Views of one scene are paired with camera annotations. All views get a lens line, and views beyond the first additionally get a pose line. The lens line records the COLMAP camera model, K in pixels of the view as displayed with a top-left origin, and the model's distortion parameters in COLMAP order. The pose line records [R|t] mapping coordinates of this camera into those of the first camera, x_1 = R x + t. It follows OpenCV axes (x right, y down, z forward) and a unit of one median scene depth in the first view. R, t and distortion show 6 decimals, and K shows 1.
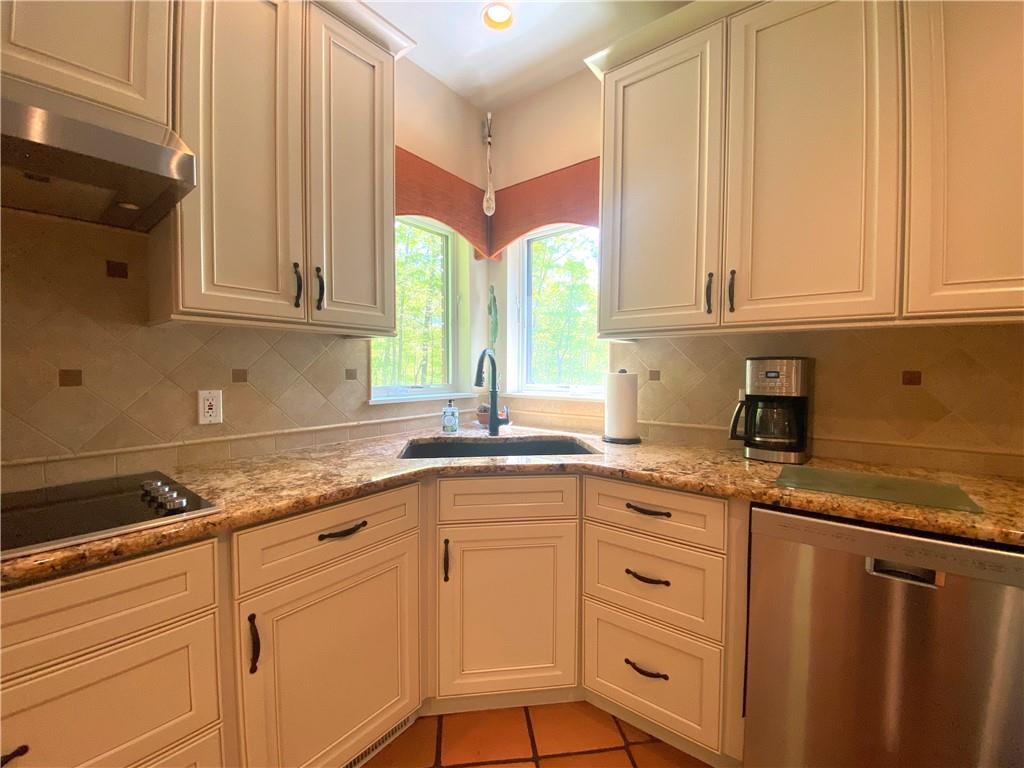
lens RADIAL K [[420.8, 0, 512.0], [0, 420.8, 384.0], [0, 0, 1]] dist [-0.002306, -0.000615]
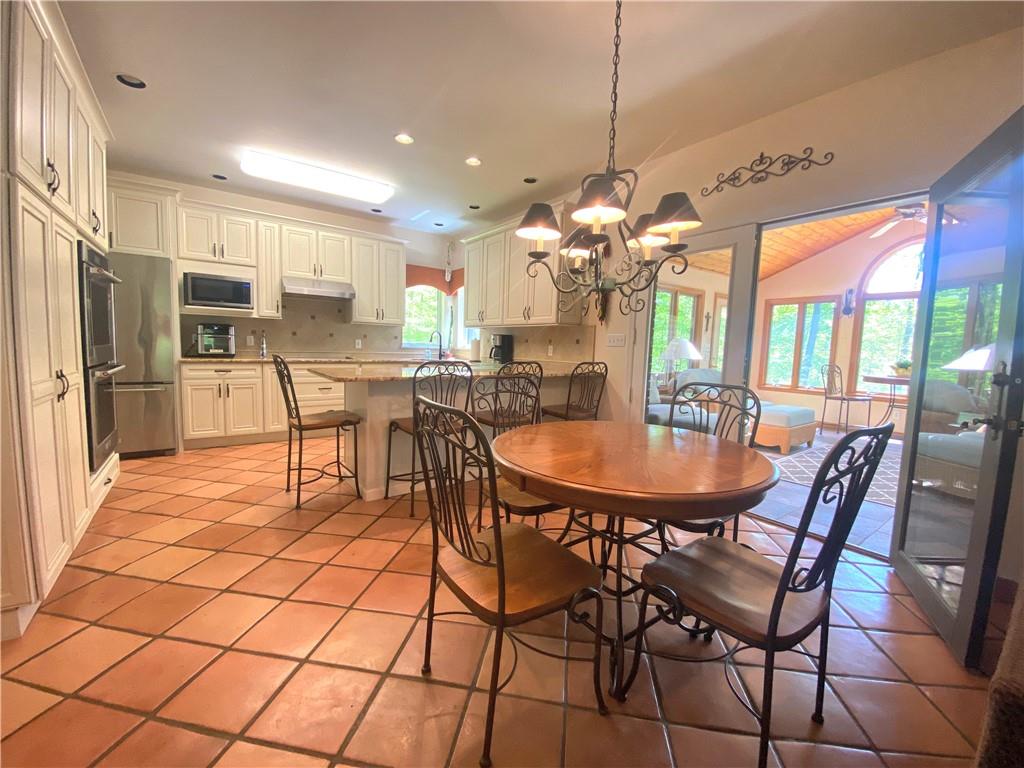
lens RADIAL K [[420.8, 0, 512.0], [0, 420.8, 384.0], [0, 0, 1]] dist [-0.002306, -0.000615]
pose [[0.961692, 0.053912, -0.268779, 1.535377], [-0.040108, 0.997592, 0.056590, 0.128482], [0.271182, -0.043642, 0.961538, -2.118476]]
